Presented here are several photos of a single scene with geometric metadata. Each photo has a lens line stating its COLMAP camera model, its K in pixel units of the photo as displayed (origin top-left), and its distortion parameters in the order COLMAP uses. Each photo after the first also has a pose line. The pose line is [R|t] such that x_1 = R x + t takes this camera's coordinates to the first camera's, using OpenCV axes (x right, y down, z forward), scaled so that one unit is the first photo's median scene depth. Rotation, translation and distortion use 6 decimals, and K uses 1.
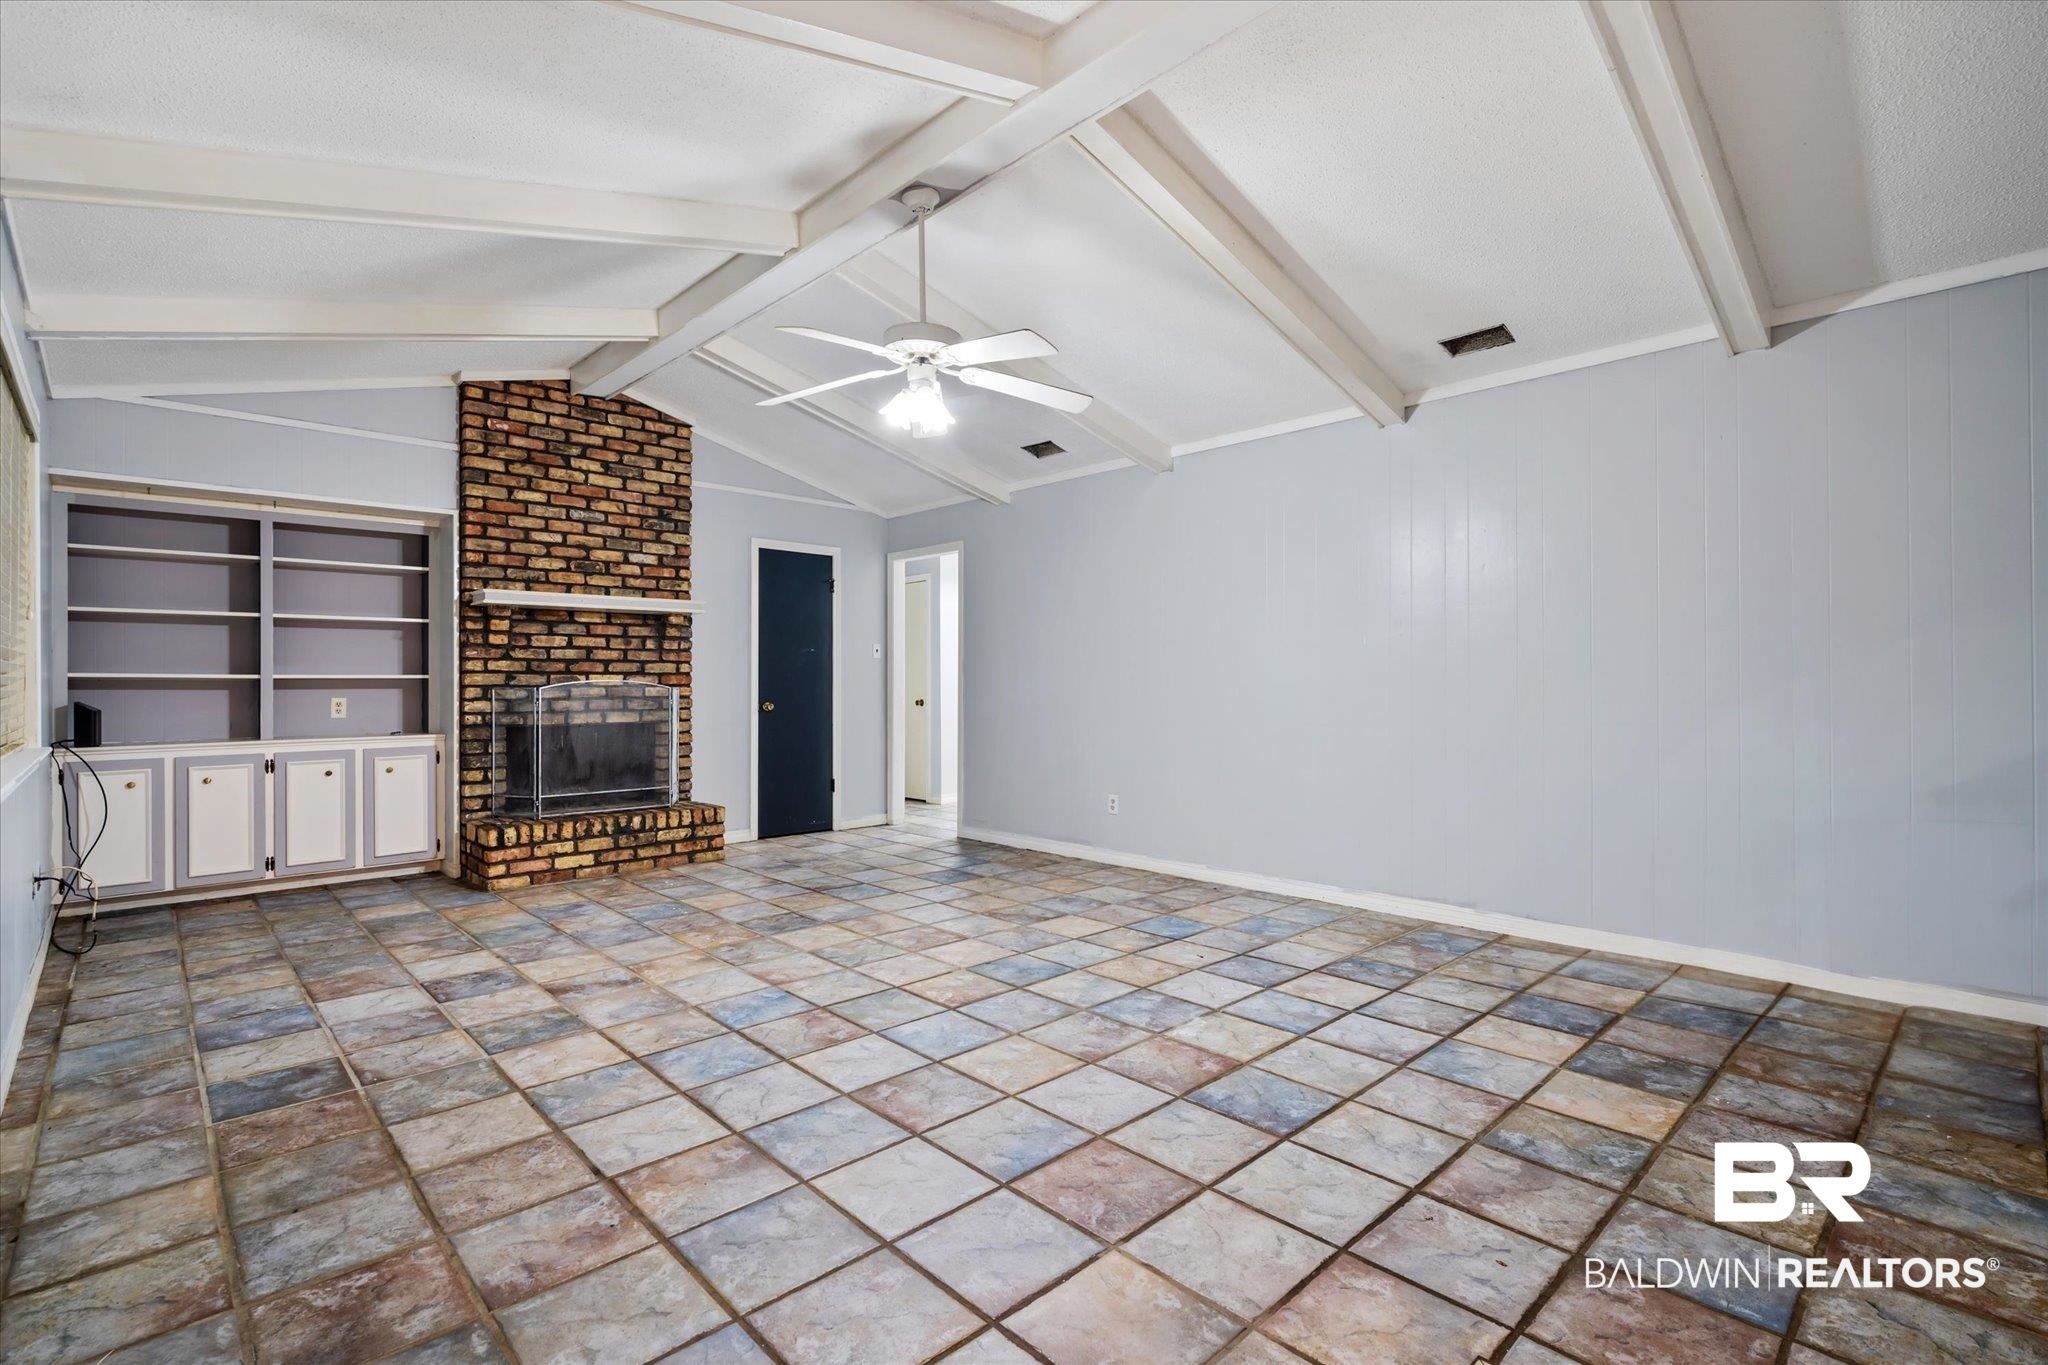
lens RADIAL K [[939.0, 0, 1023.1], [0, 939.0, 684.7], [0, 0, 1]] dist [-0.002715, 0.000180]
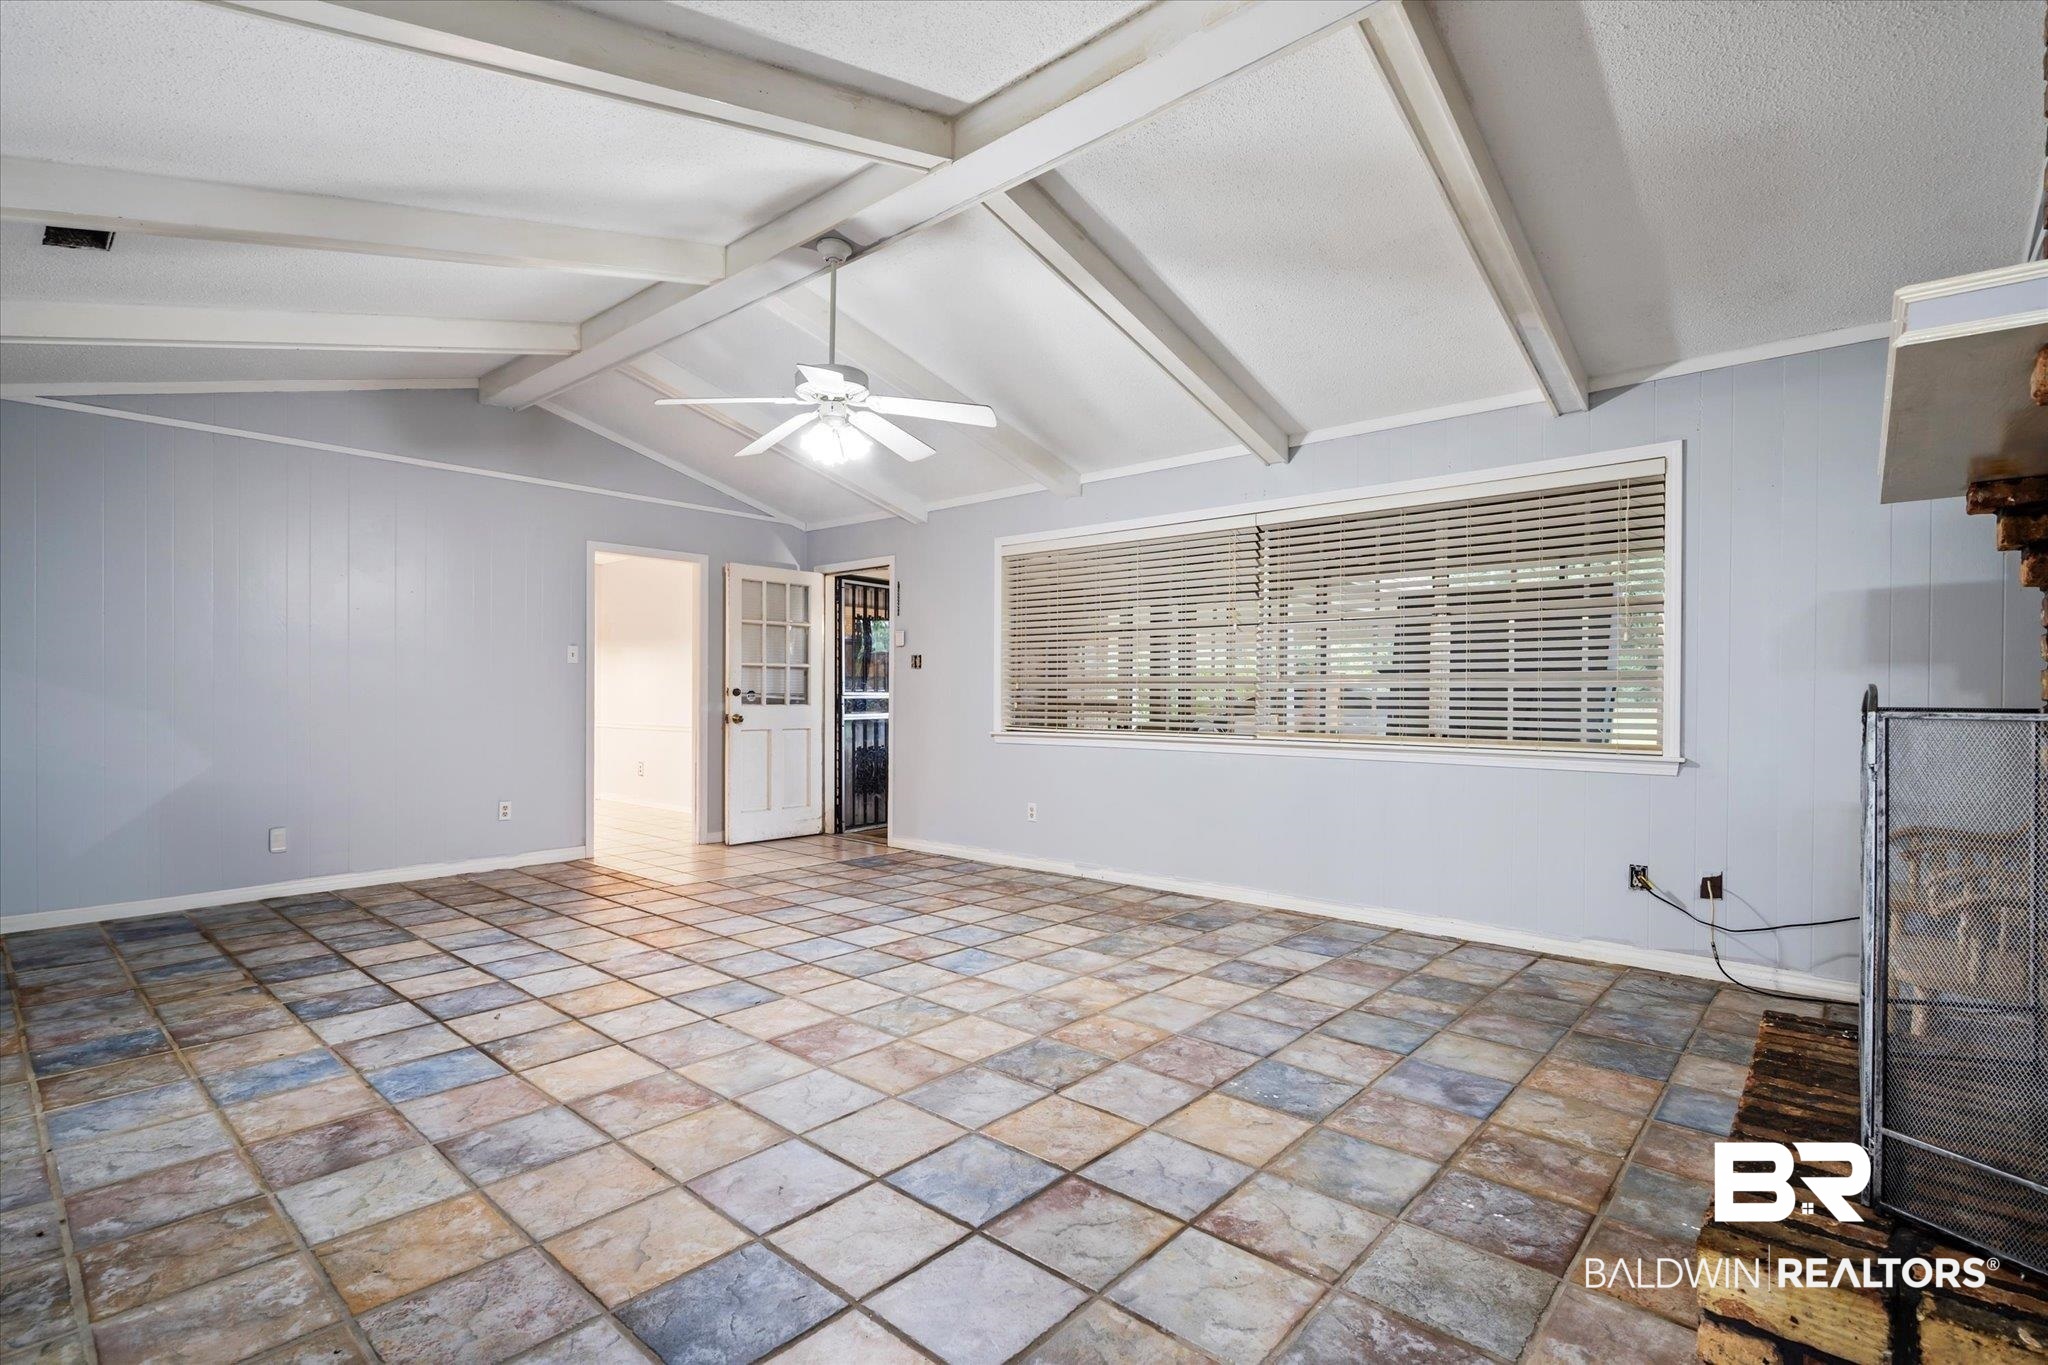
lens RADIAL K [[939.0, 0, 1025.7], [0, 939.0, 692.2], [0, 0, 1]] dist [-0.002715, 0.000180]
pose [[-0.996238, -0.002597, -0.086618, -0.231374], [-0.002234, 0.999988, -0.004293, -0.001198], [0.086628, -0.004083, -0.996232, 2.064380]]
